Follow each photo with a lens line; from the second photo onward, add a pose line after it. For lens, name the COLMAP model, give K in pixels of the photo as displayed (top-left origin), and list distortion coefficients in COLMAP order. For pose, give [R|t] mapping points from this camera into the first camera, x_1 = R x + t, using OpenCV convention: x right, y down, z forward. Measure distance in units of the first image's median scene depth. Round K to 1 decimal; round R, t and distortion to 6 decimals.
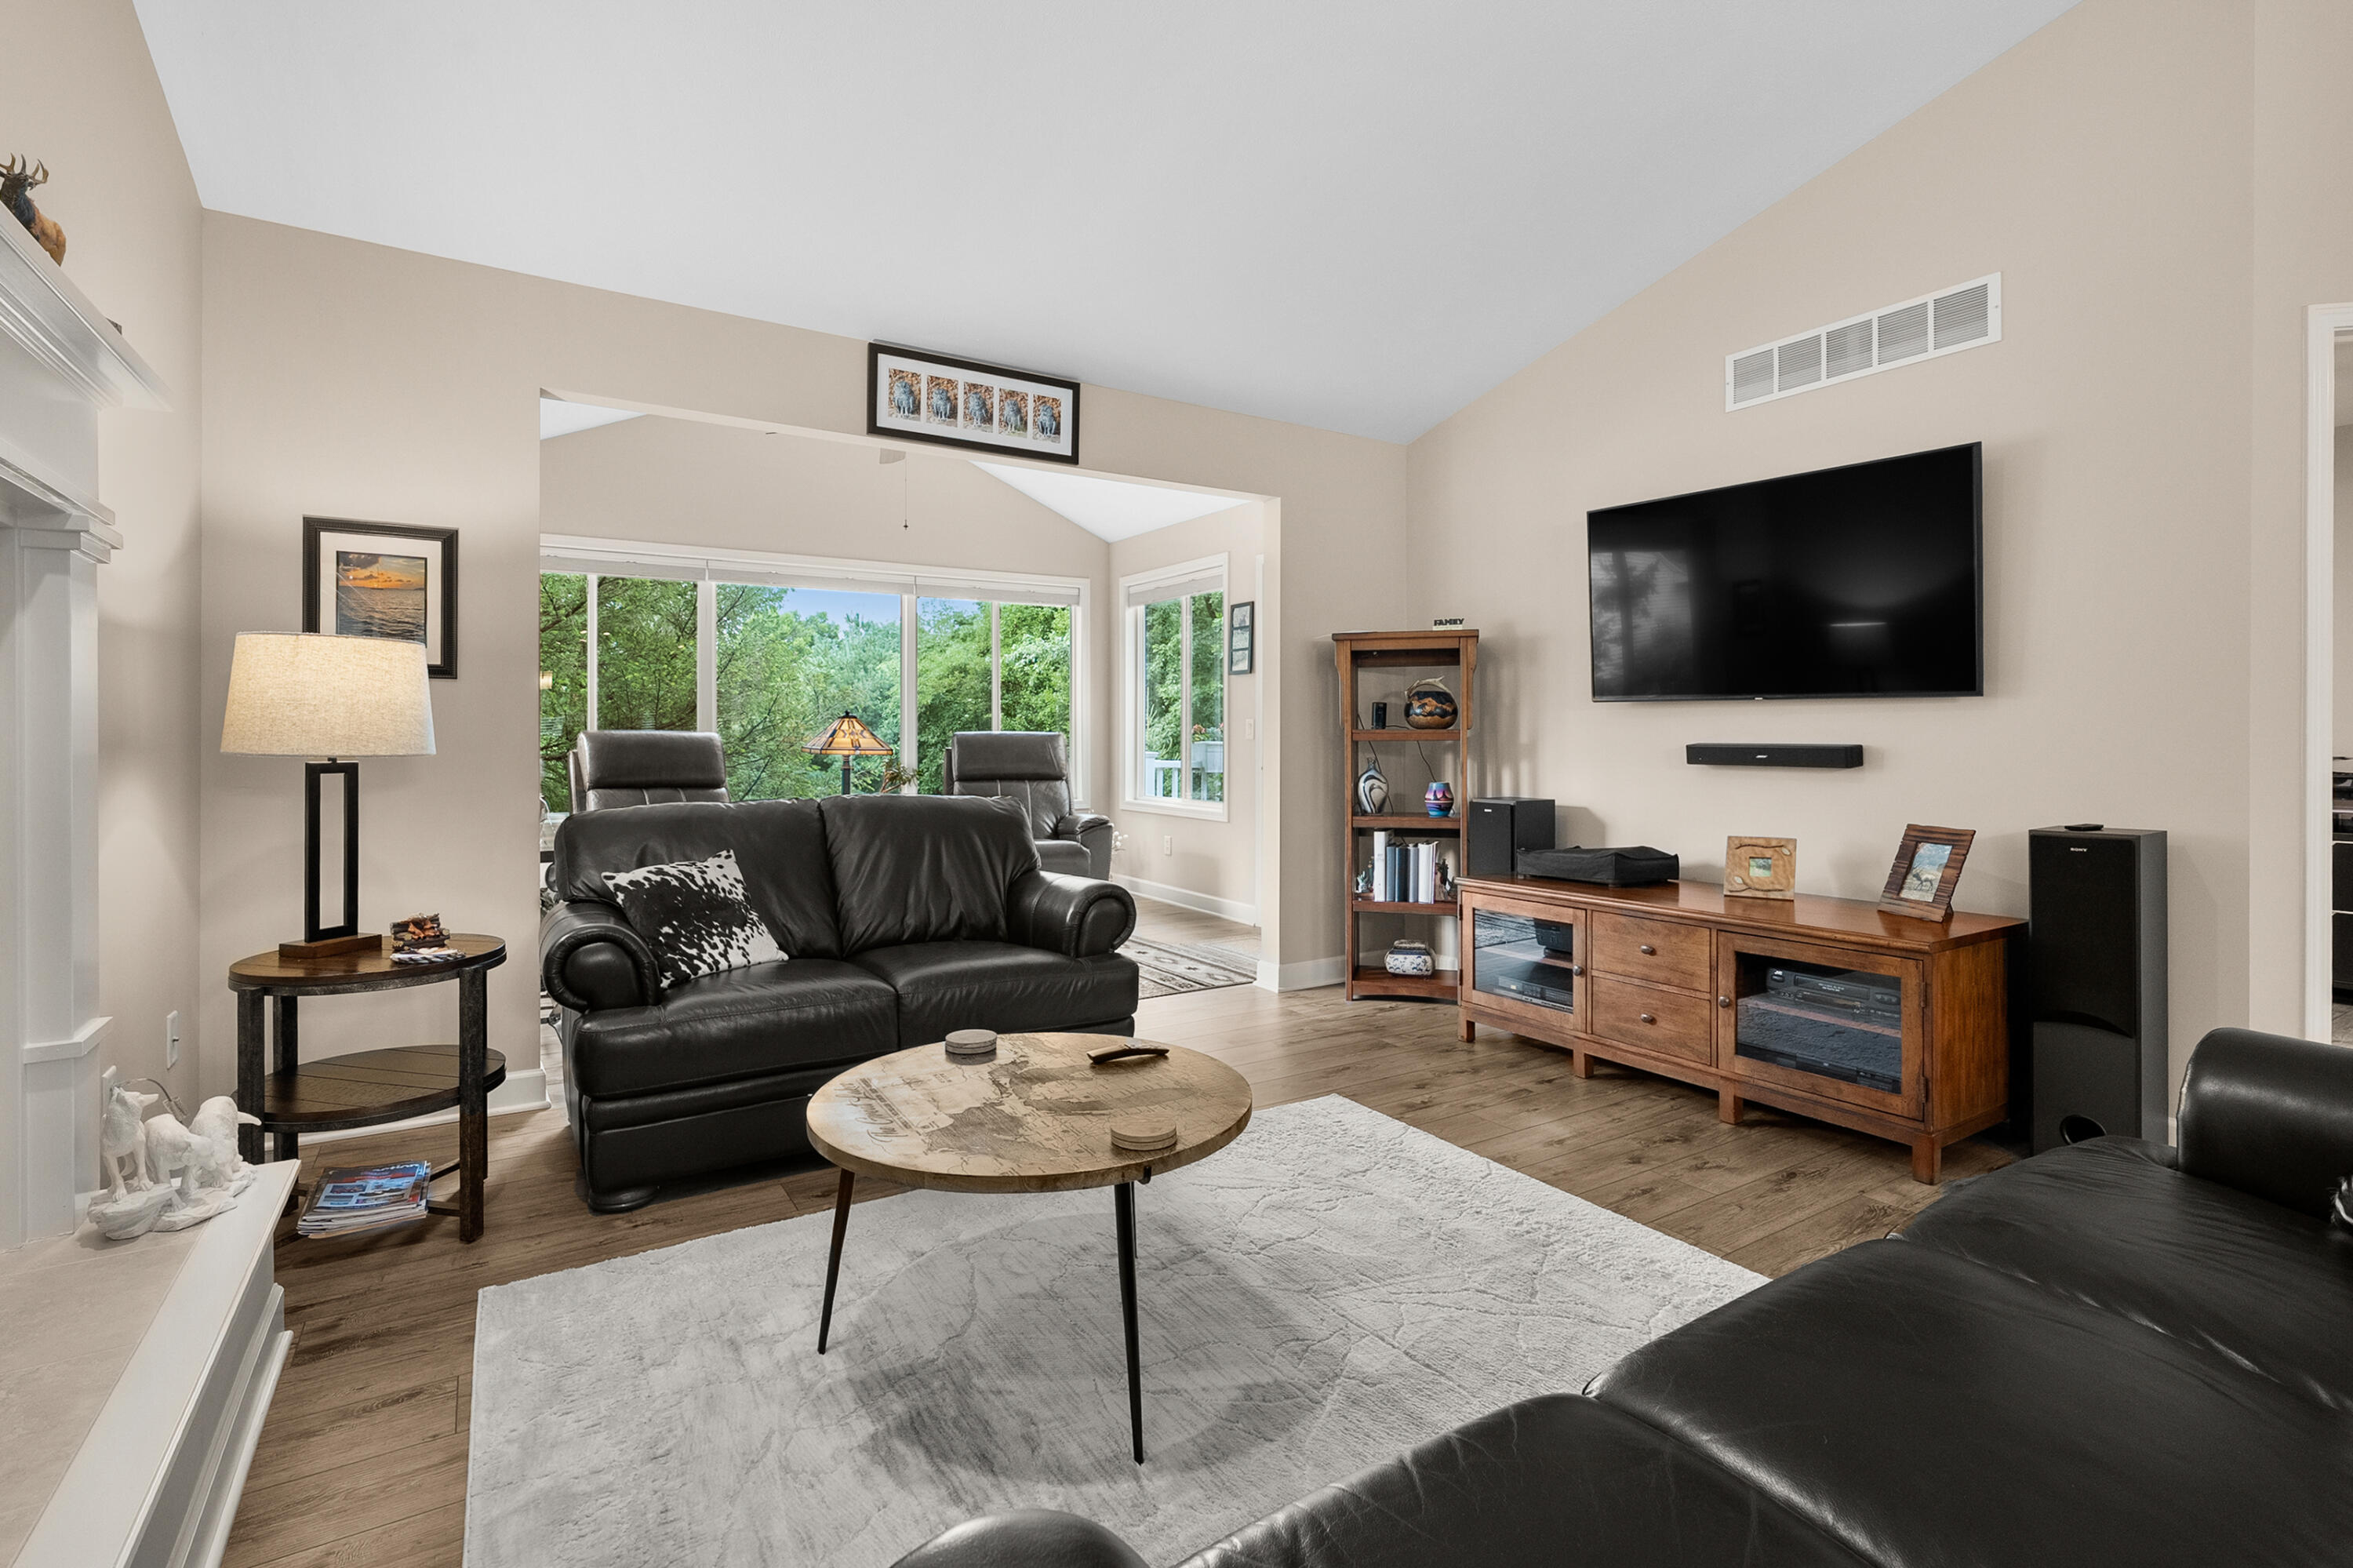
lens RADIAL K [[1082.6, 0, 1158.0], [0, 1082.6, 733.5], [0, 0, 1]] dist [-0.002379, -0.000040]
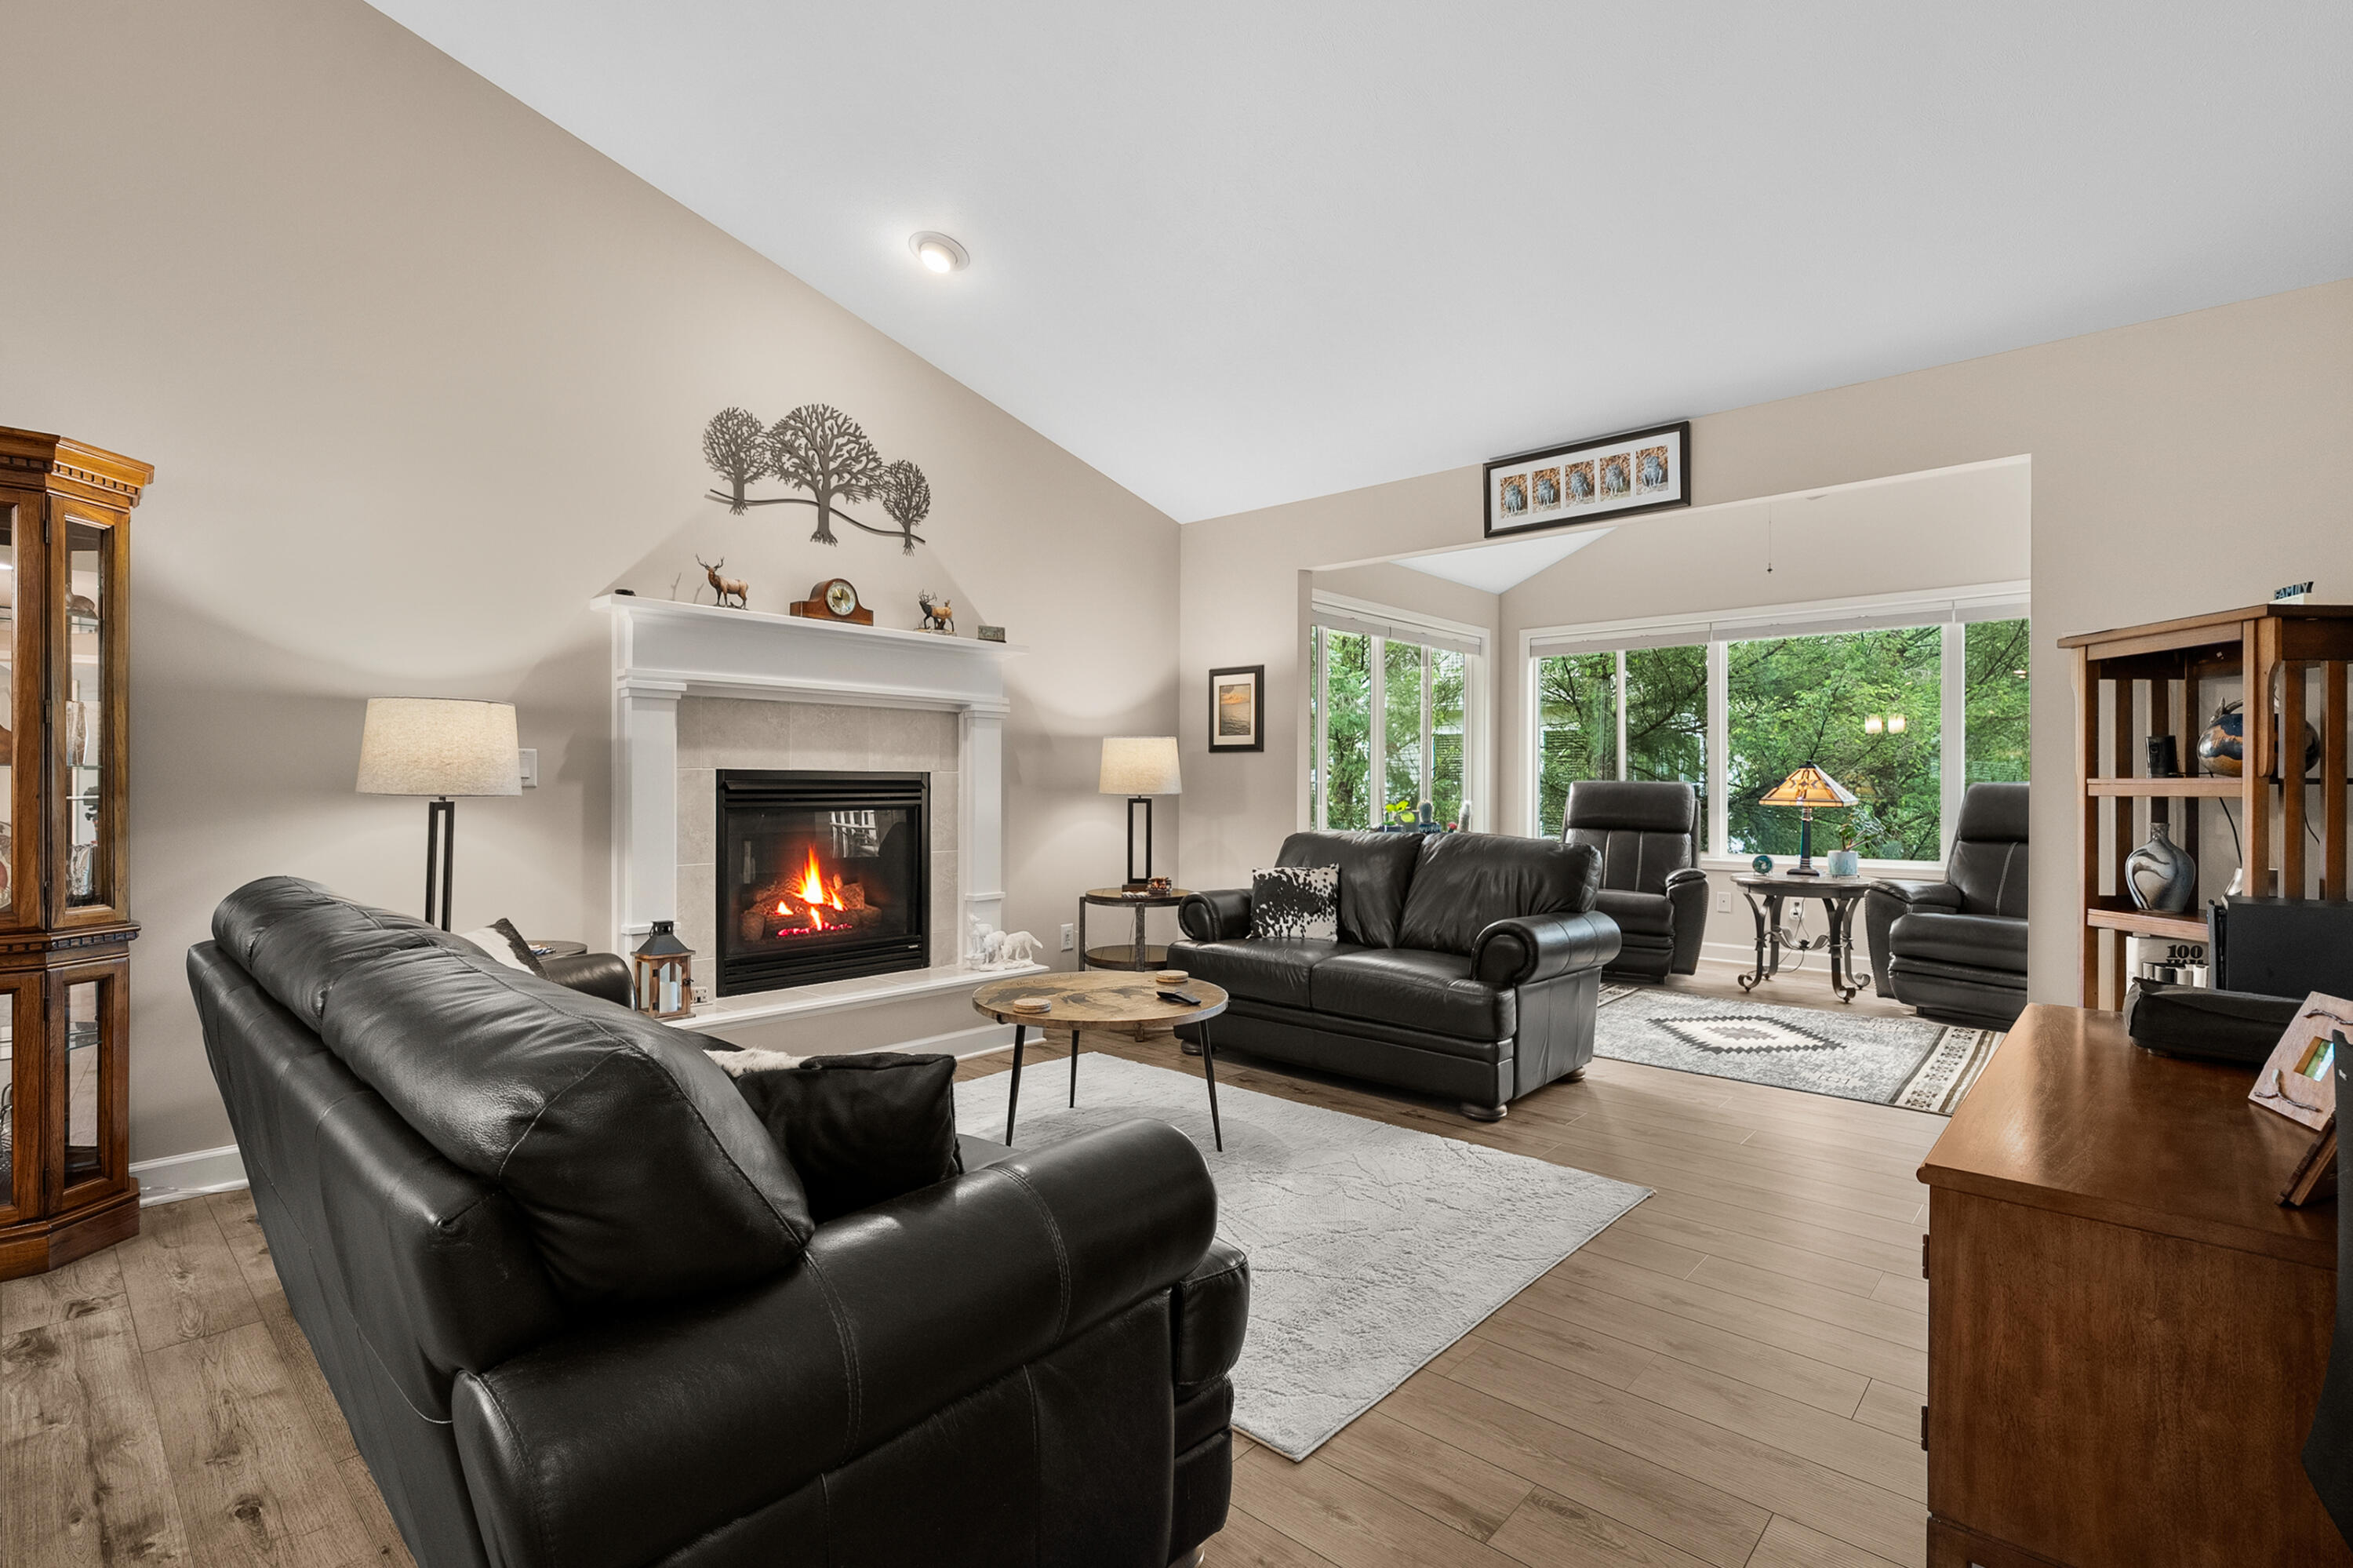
lens RADIAL K [[1081.4, 0, 1180.4], [0, 1081.4, 775.9], [0, 0, 1]] dist [-0.003051, 0.000070]
pose [[0.273266, -0.004844, -0.961926, 0.727703], [-0.000354, 0.999987, -0.005136, -0.002562], [0.961938, 0.001744, 0.273261, 0.303571]]
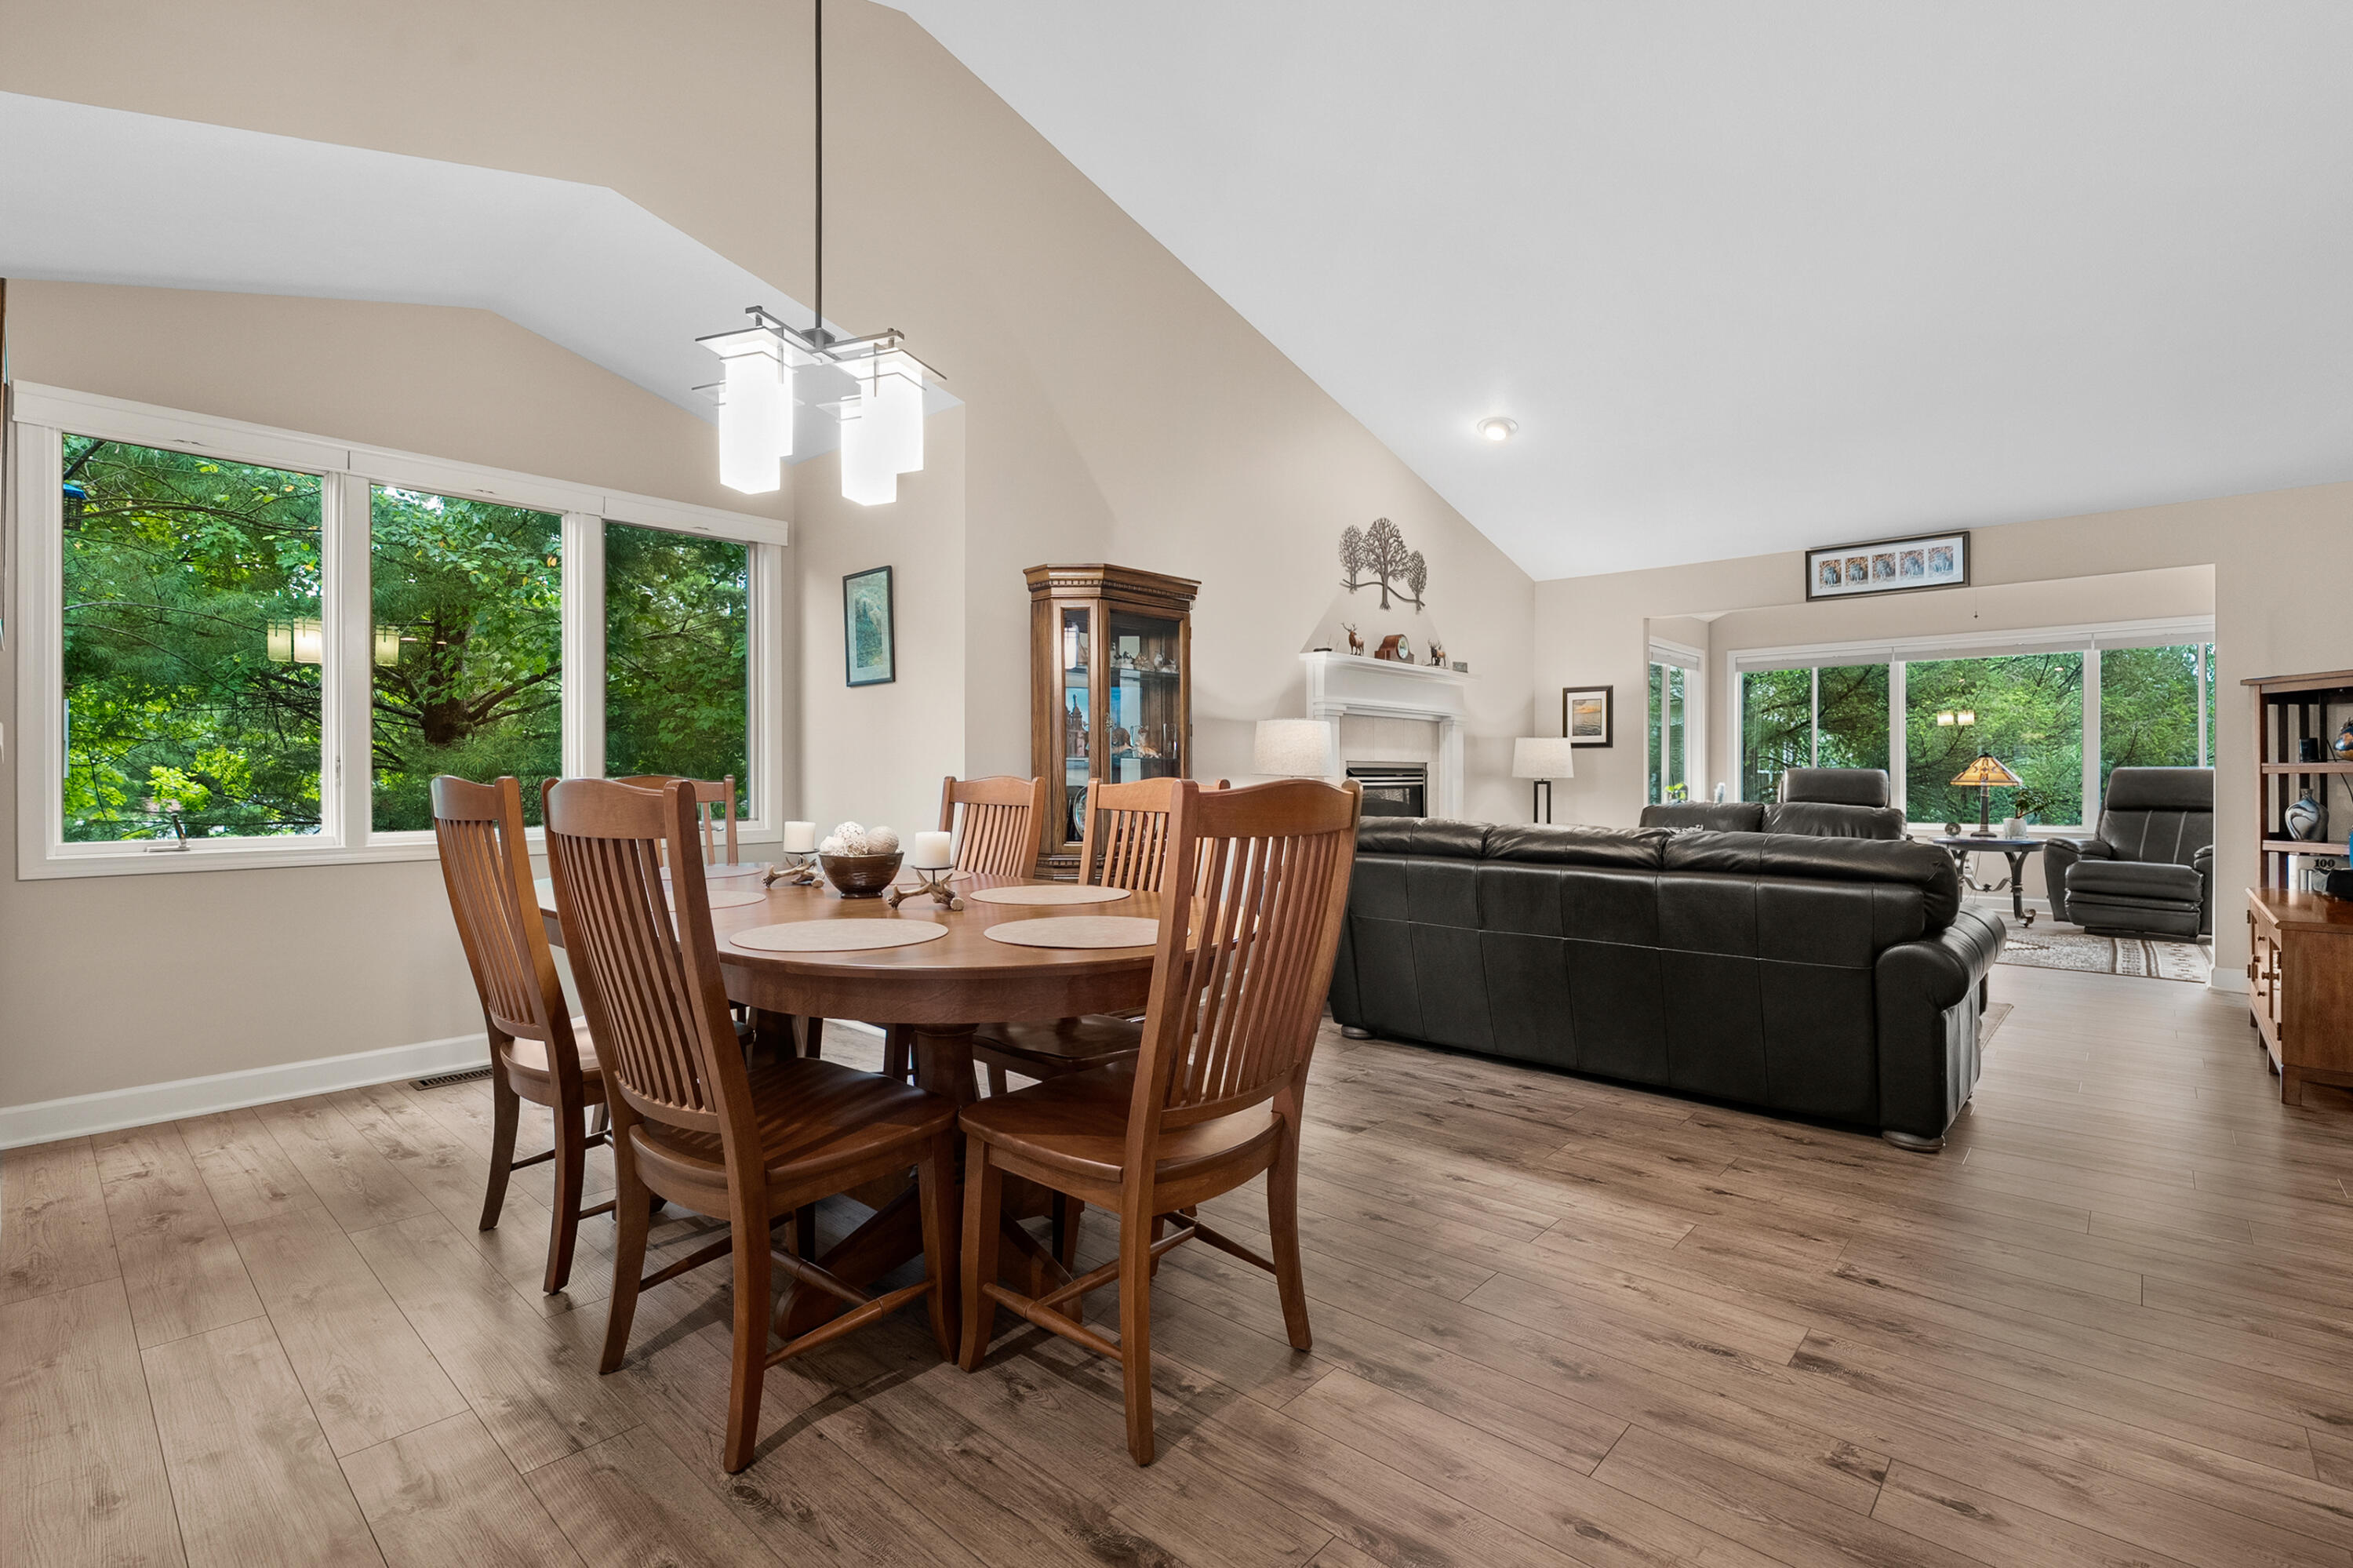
lens RADIAL K [[1063.7, 0, 1186.8], [0, 1063.7, 768.5], [0, 0, 1]] dist [-0.000714, 0.000084]
pose [[0.276437, -0.005977, -0.961013, 1.021190], [0.003239, 0.999981, -0.005288, 0.003984], [0.961027, -0.001651, 0.276451, -0.422125]]
